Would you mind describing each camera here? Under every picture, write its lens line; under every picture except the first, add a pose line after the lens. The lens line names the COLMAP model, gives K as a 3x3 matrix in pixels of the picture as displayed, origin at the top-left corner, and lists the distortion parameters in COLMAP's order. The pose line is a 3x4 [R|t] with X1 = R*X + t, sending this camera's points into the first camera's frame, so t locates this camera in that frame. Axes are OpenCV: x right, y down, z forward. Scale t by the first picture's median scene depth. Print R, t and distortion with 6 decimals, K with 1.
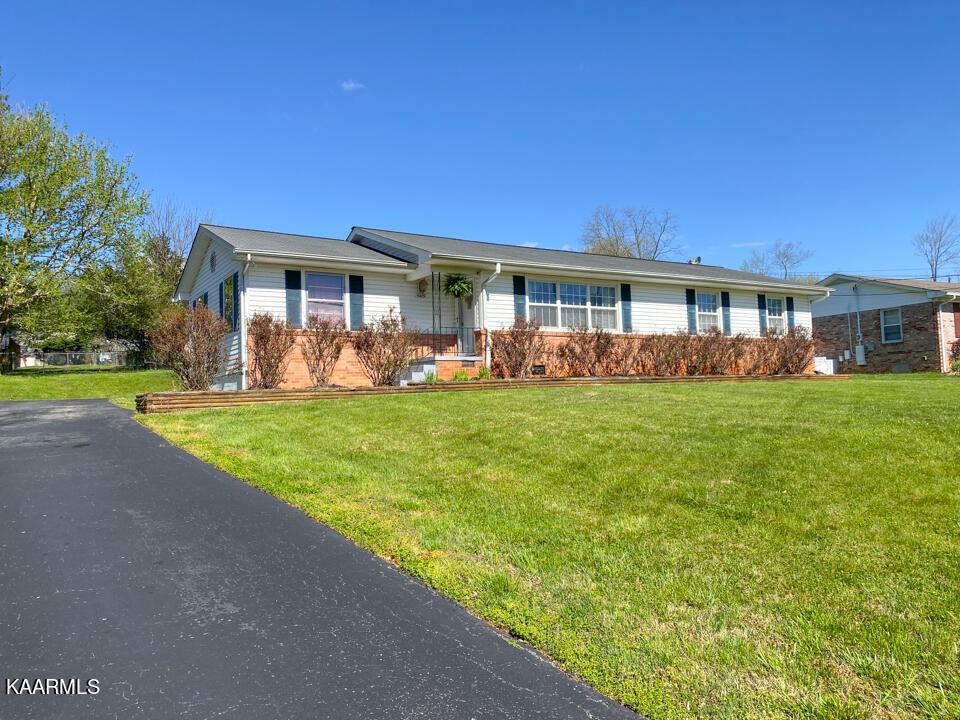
lens RADIAL K [[668.2, 0, 476.0], [0, 668.2, 380.7], [0, 0, 1]] dist [0.065993, -0.110736]
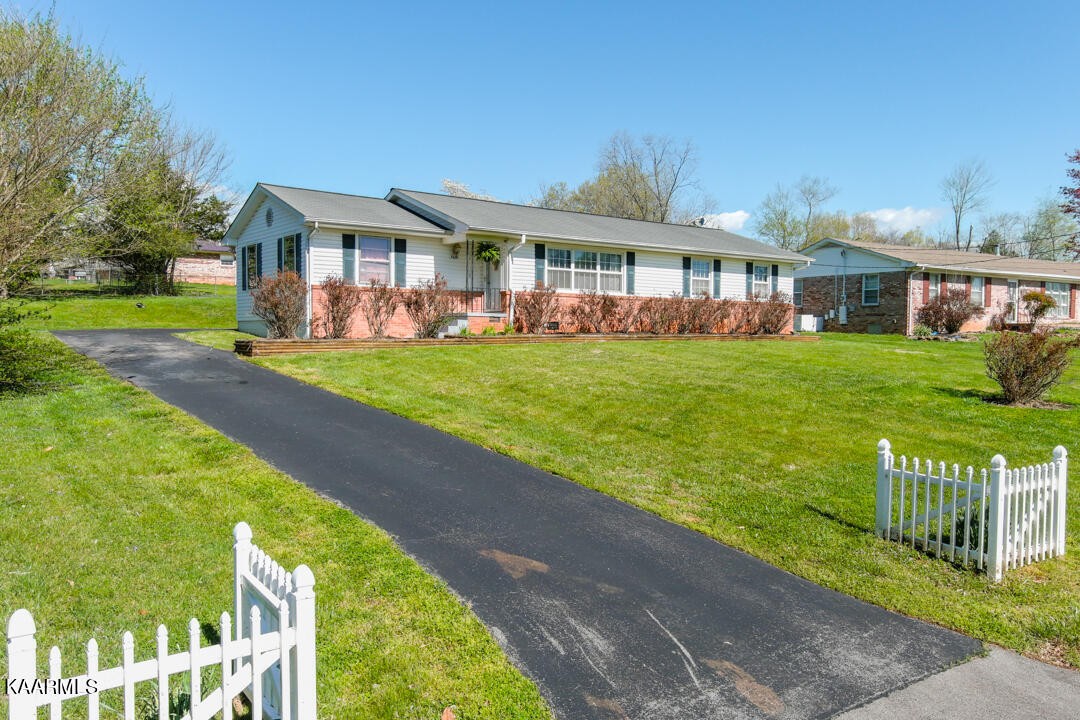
lens RADIAL K [[805.8, 0, 540.0], [0, 805.8, 360.0], [0, 0, 1]] dist [-0.000950, -0.002814]
pose [[0.994706, 0.037354, 0.095730, -0.060742], [-0.043965, 0.996723, 0.067899, -0.050067], [-0.092880, -0.071748, 0.993089, -0.395250]]
